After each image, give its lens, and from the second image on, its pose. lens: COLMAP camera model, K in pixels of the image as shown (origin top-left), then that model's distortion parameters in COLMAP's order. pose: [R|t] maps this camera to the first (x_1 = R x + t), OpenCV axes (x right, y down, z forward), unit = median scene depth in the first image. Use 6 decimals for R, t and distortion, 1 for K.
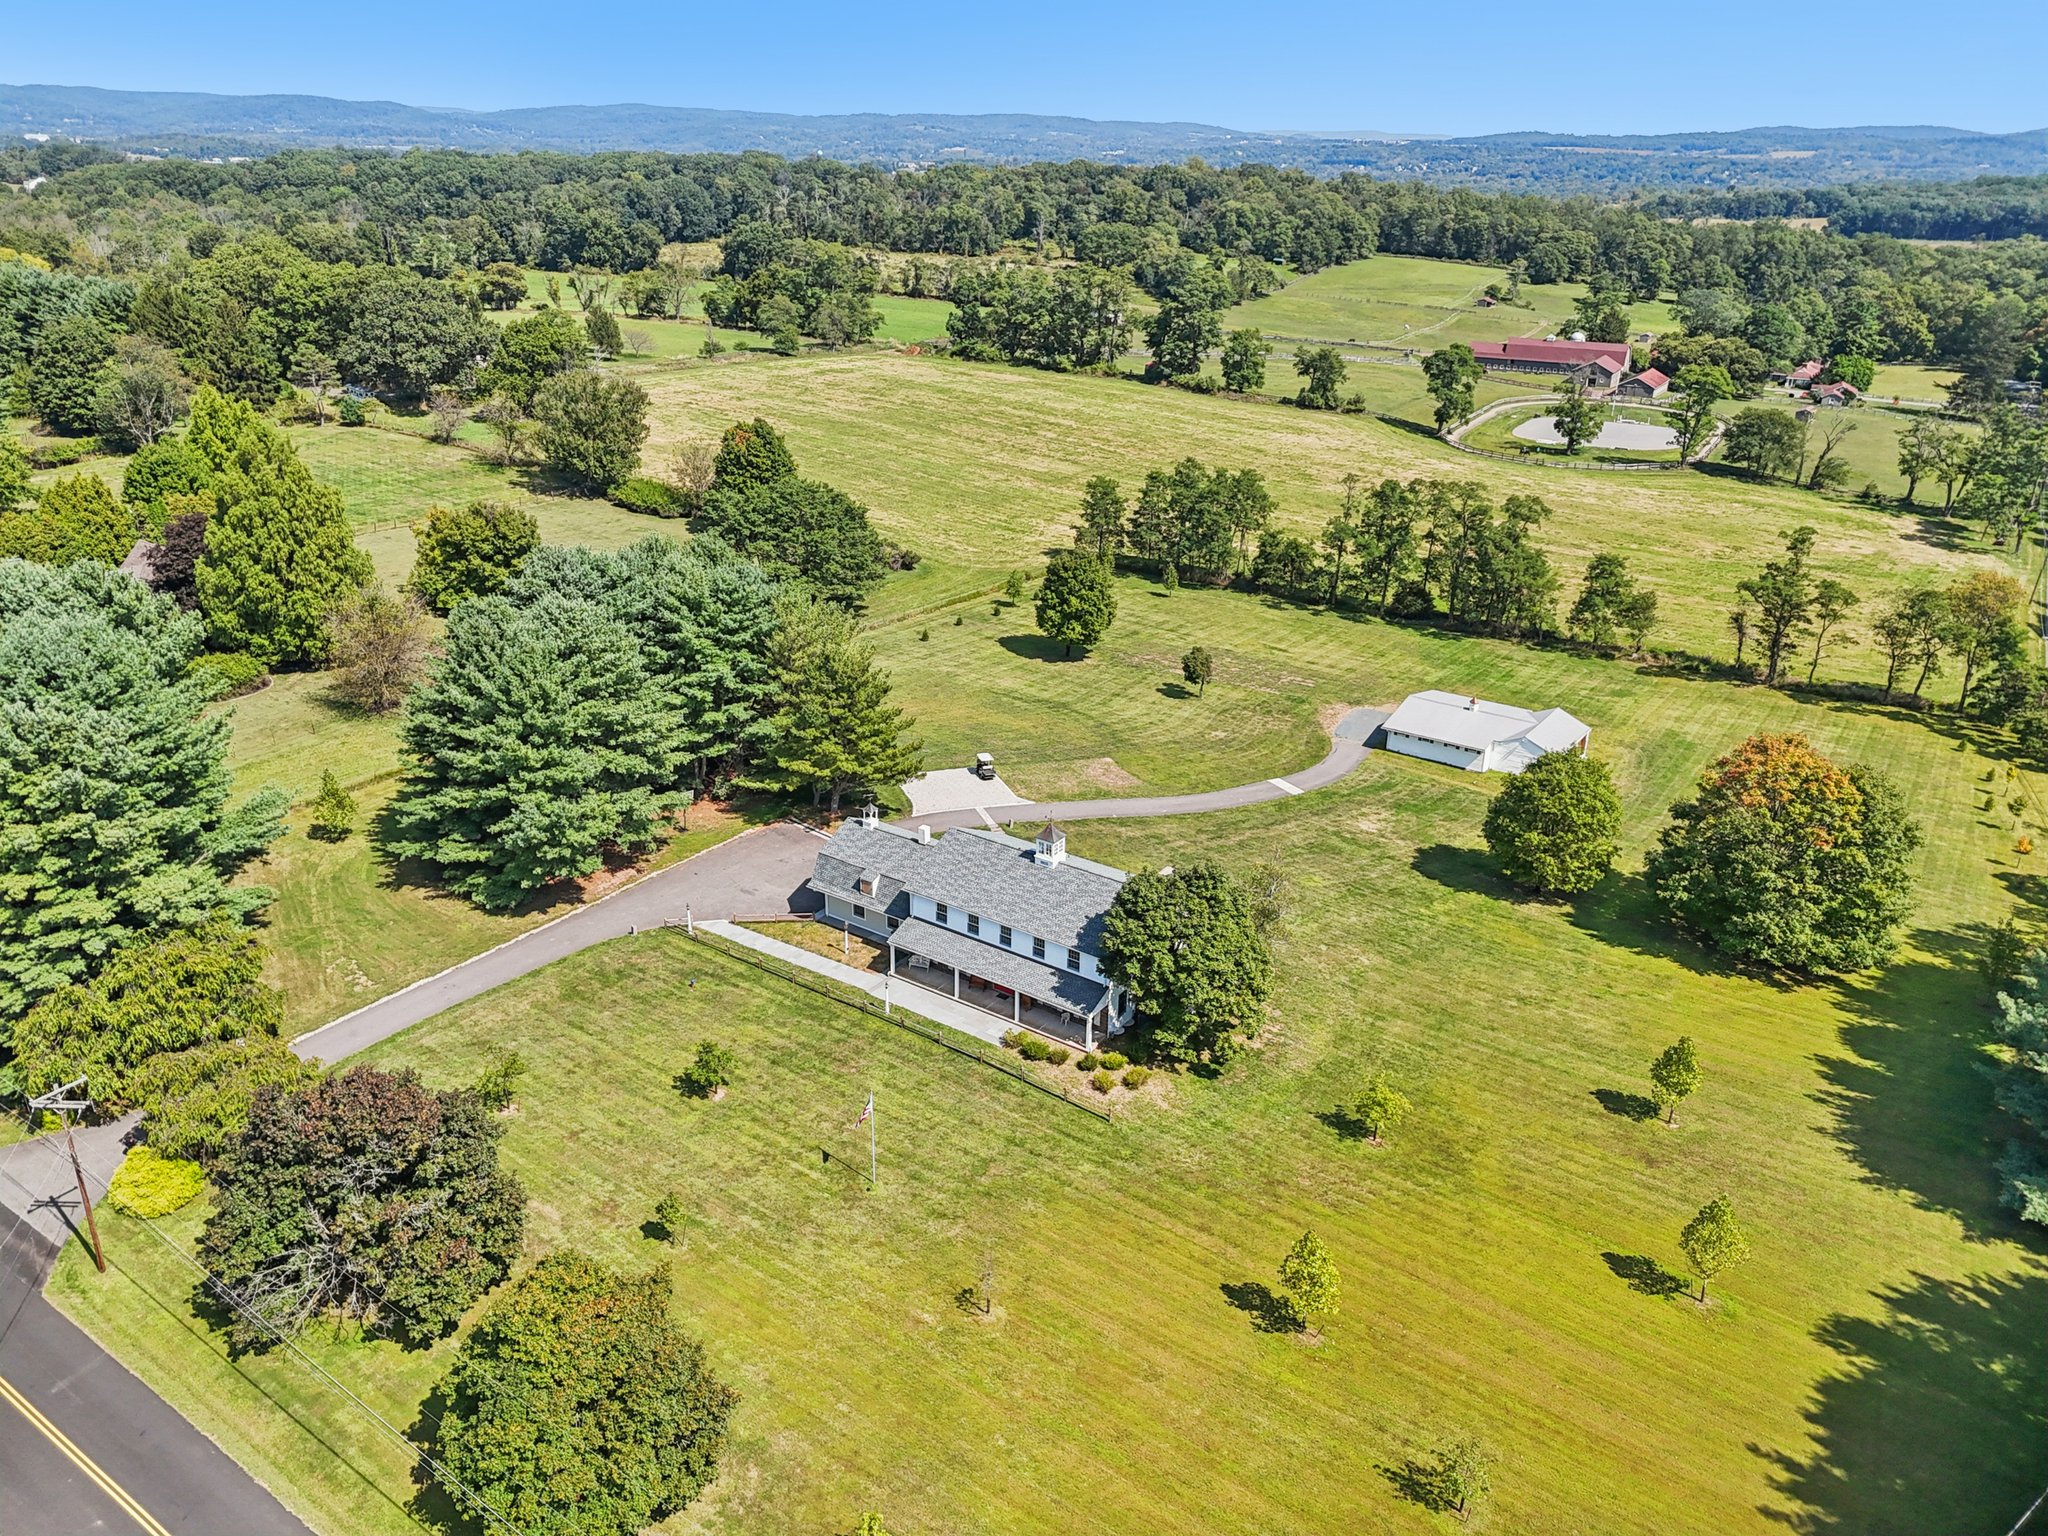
lens RADIAL K [[1516.2, 0, 1011.7], [0, 1516.2, 771.3], [0, 0, 1]] dist [0.069605, -0.065116]
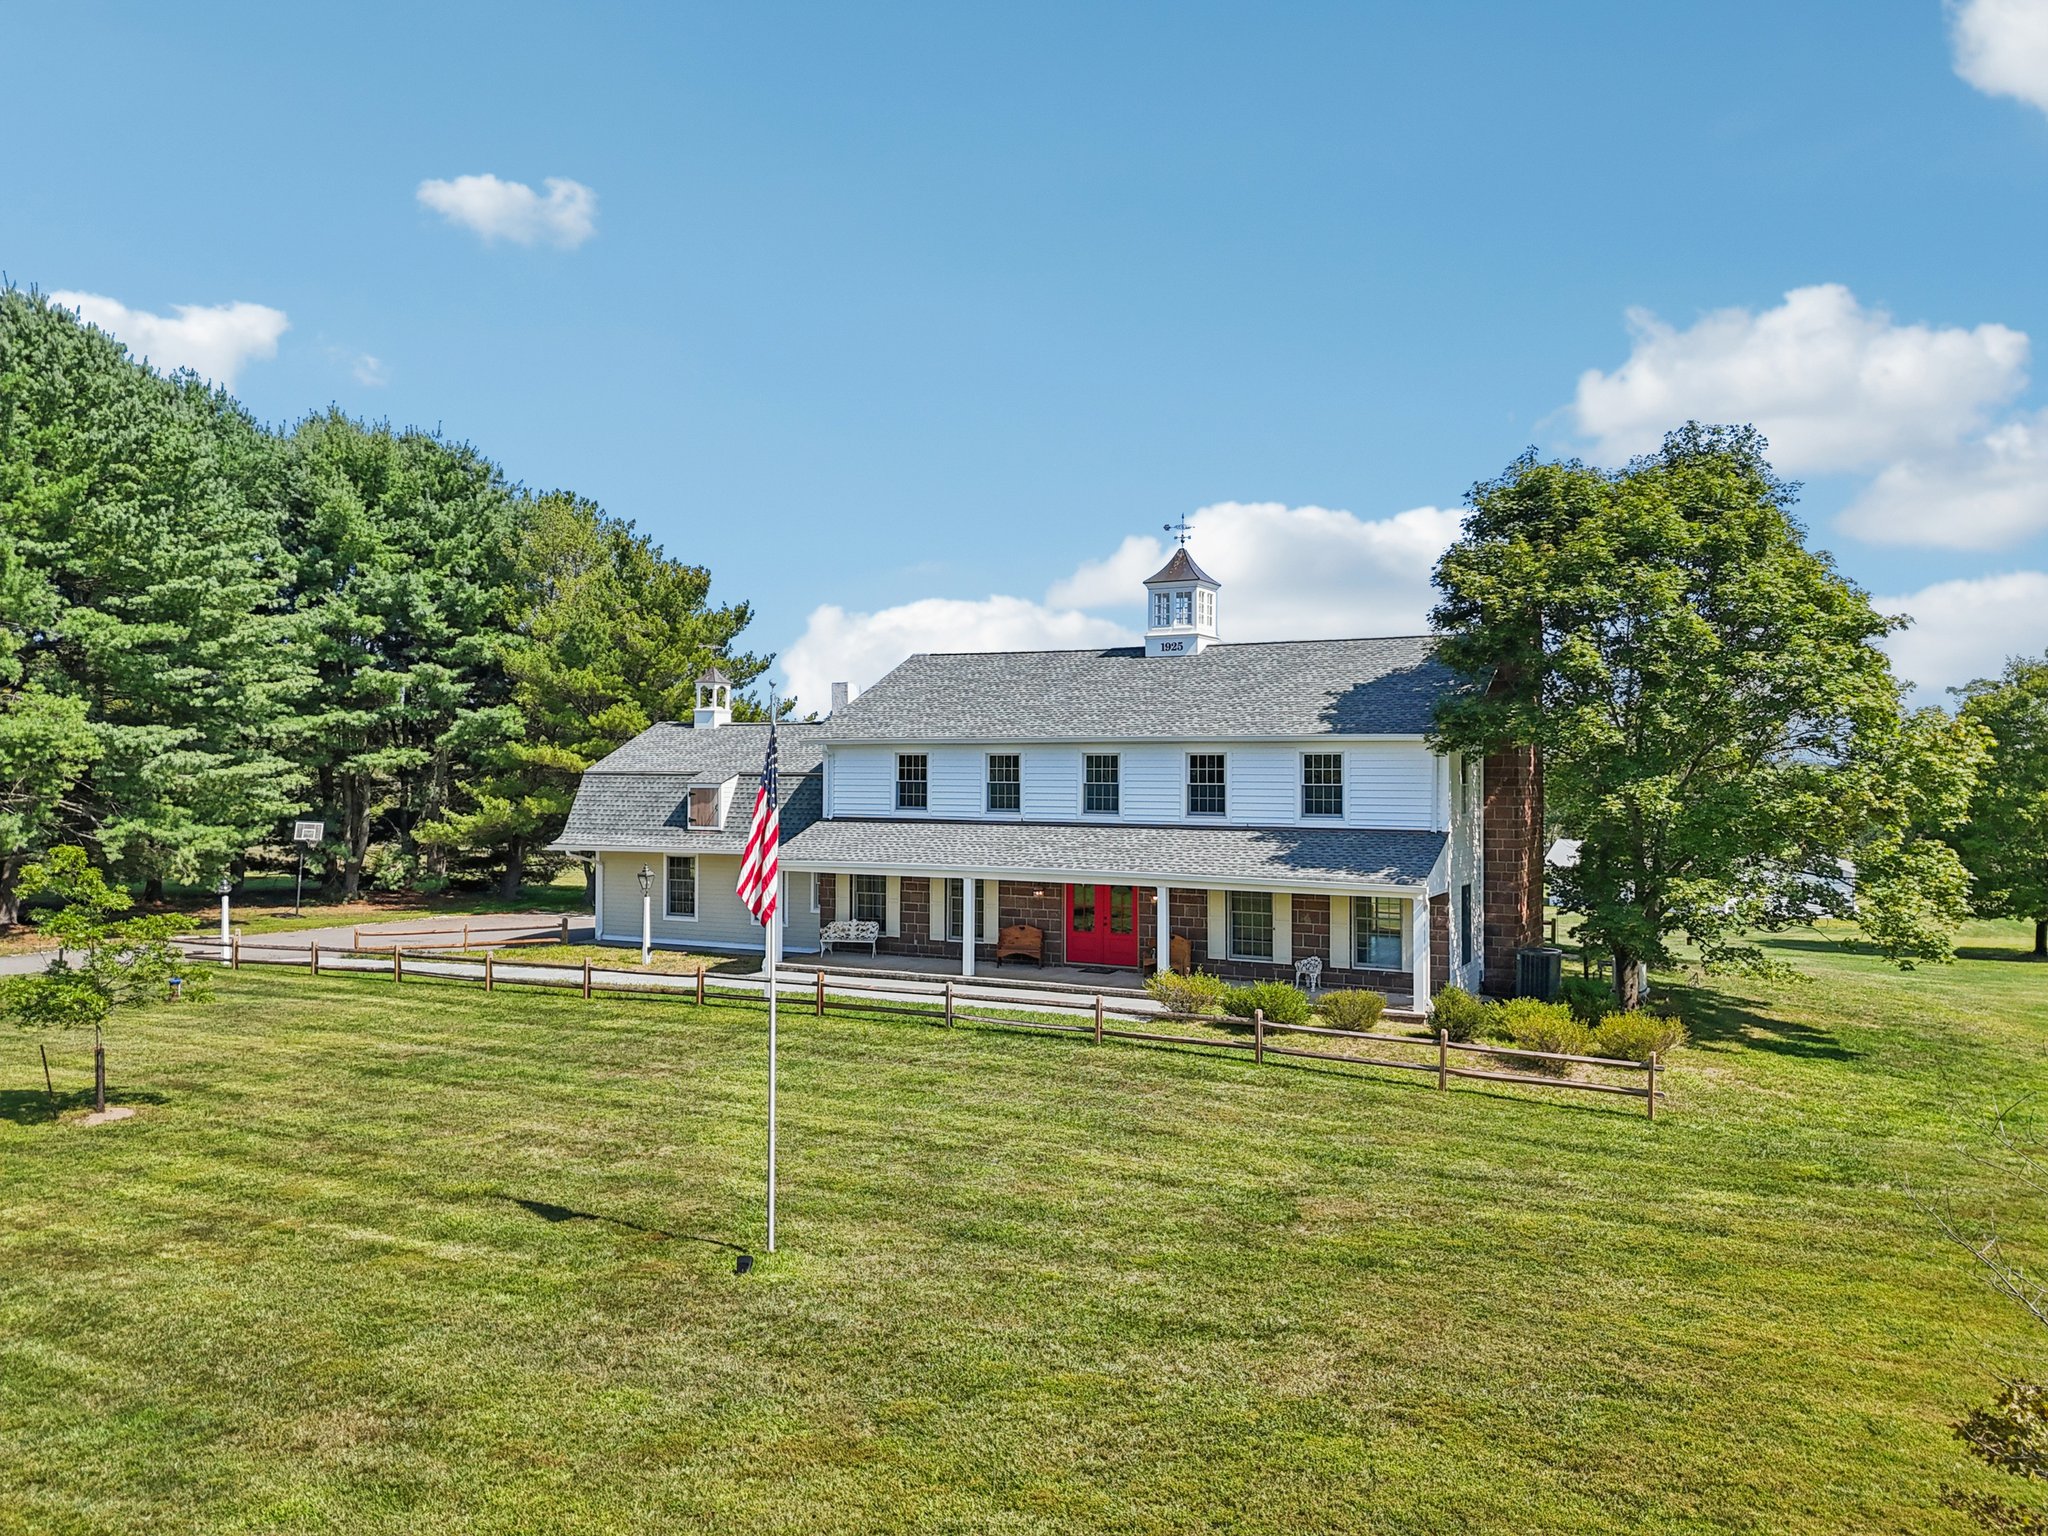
lens RADIAL K [[1516.2, 0, 1011.7], [0, 1516.2, 771.3], [0, 0, 1]] dist [0.069605, -0.065116]
pose [[0.991990, -0.001905, 0.126305, -0.041238], [0.050957, 0.920956, -0.386320, 0.142111], [-0.115586, 0.389662, 0.913676, 0.390553]]
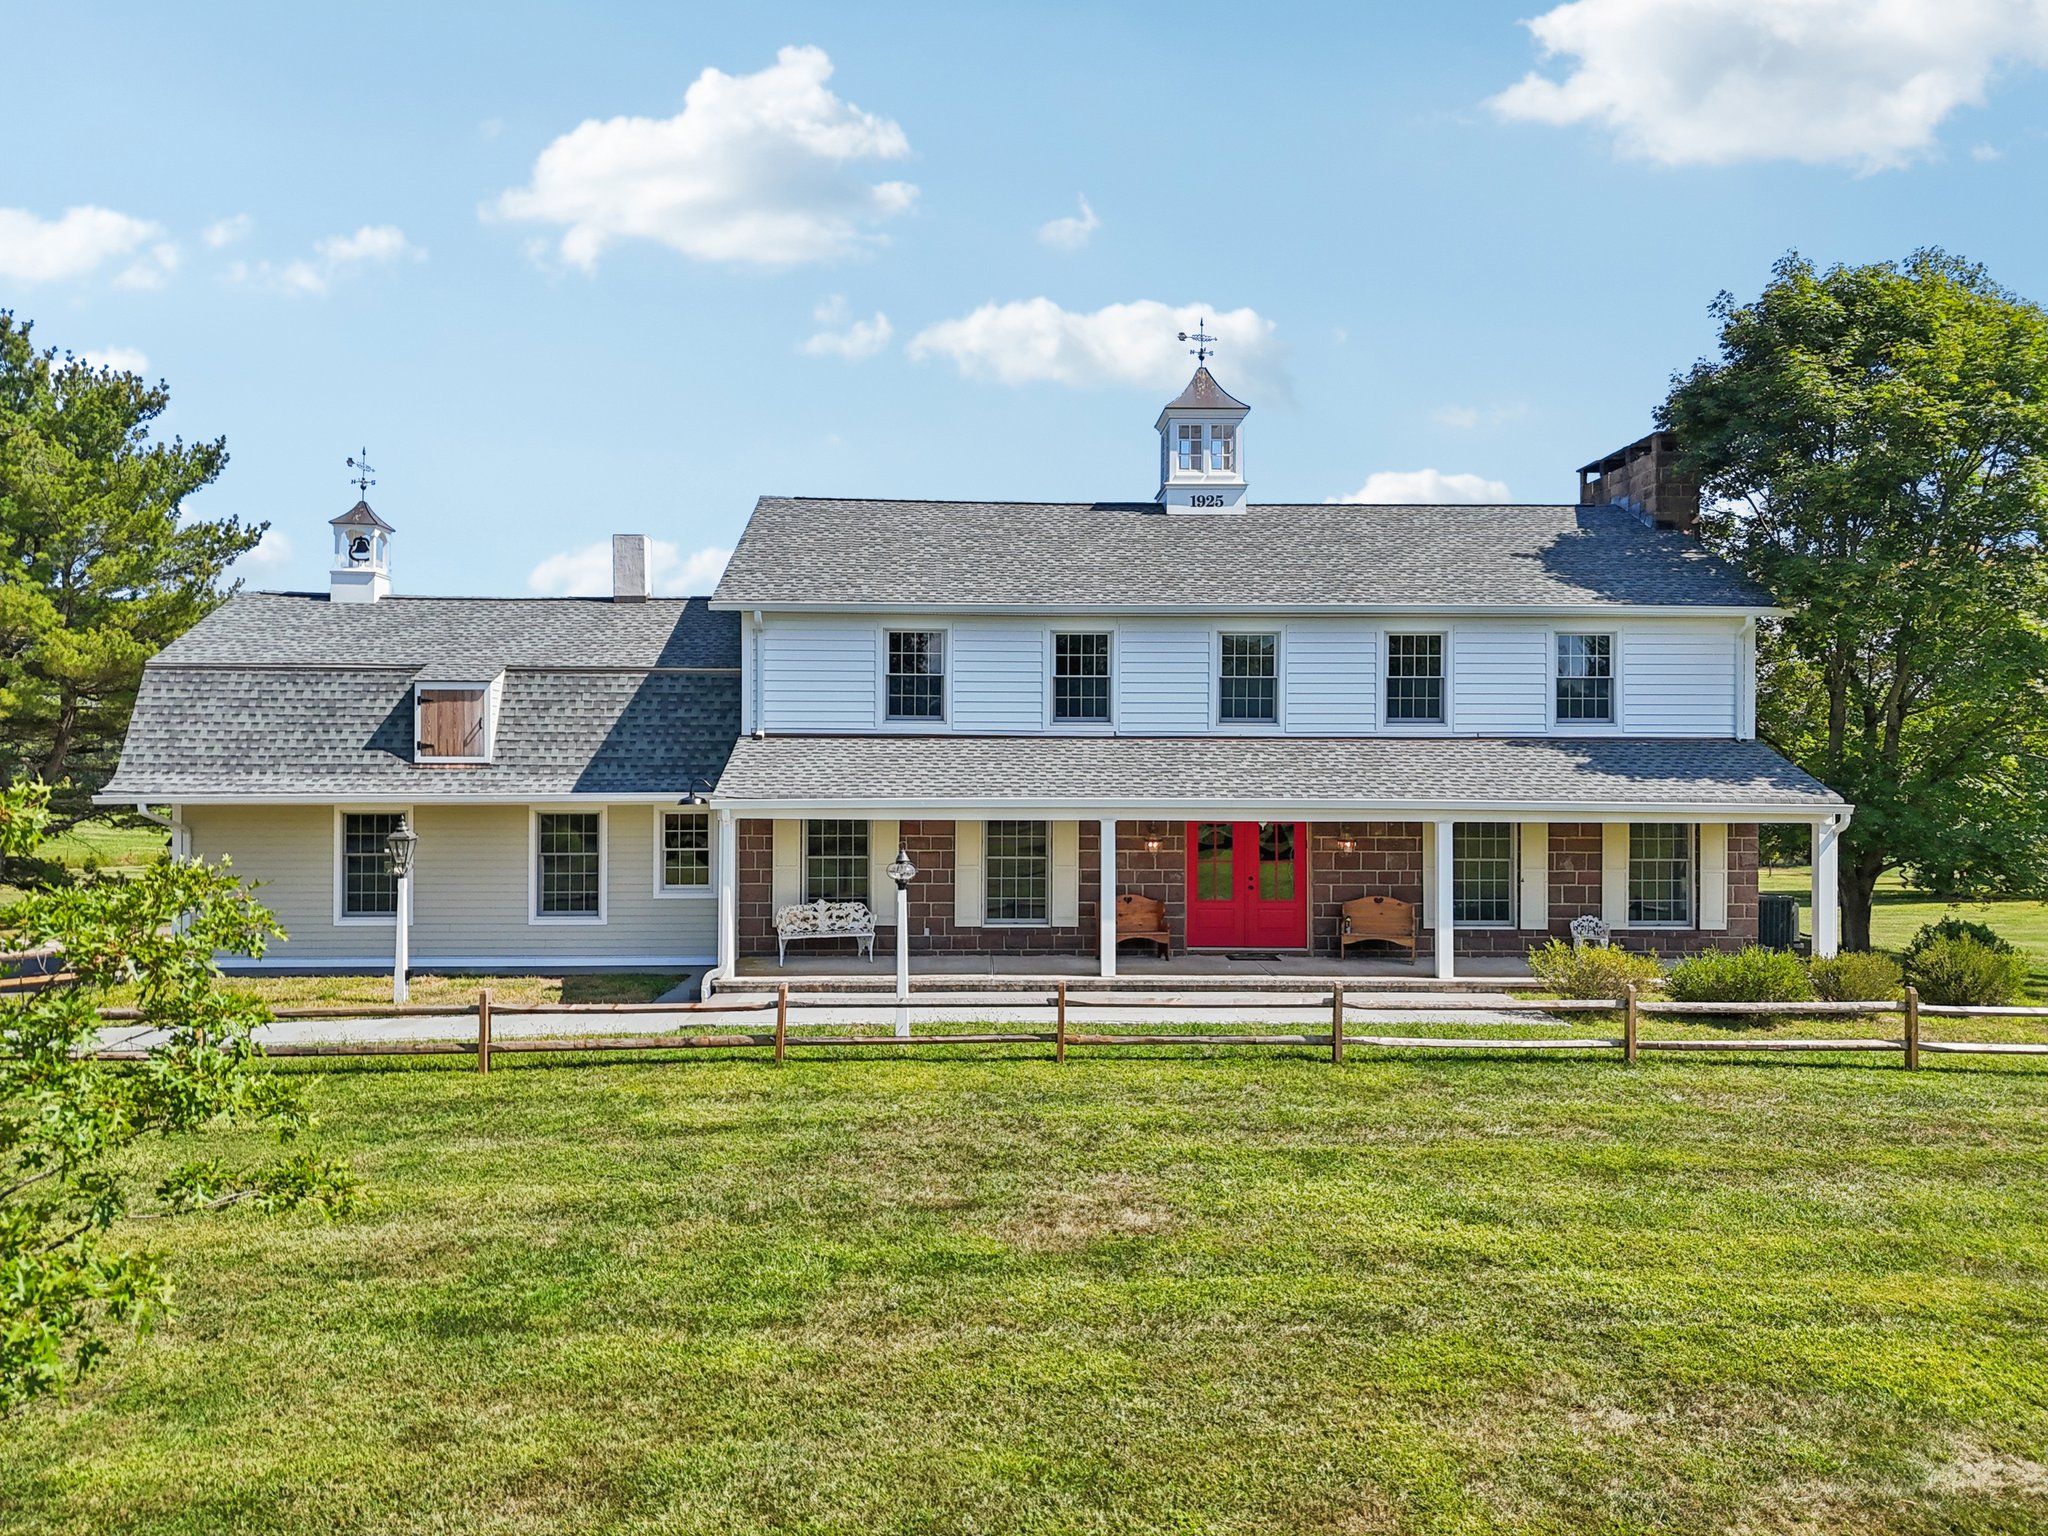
lens RADIAL K [[1516.2, 0, 1011.7], [0, 1516.2, 771.3], [0, 0, 1]] dist [0.069605, -0.065116]
pose [[0.799125, -0.002993, 0.601157, -0.104758], [0.234858, 0.922073, -0.307608, 0.109507], [-0.553391, 0.387004, 0.737555, 0.493053]]
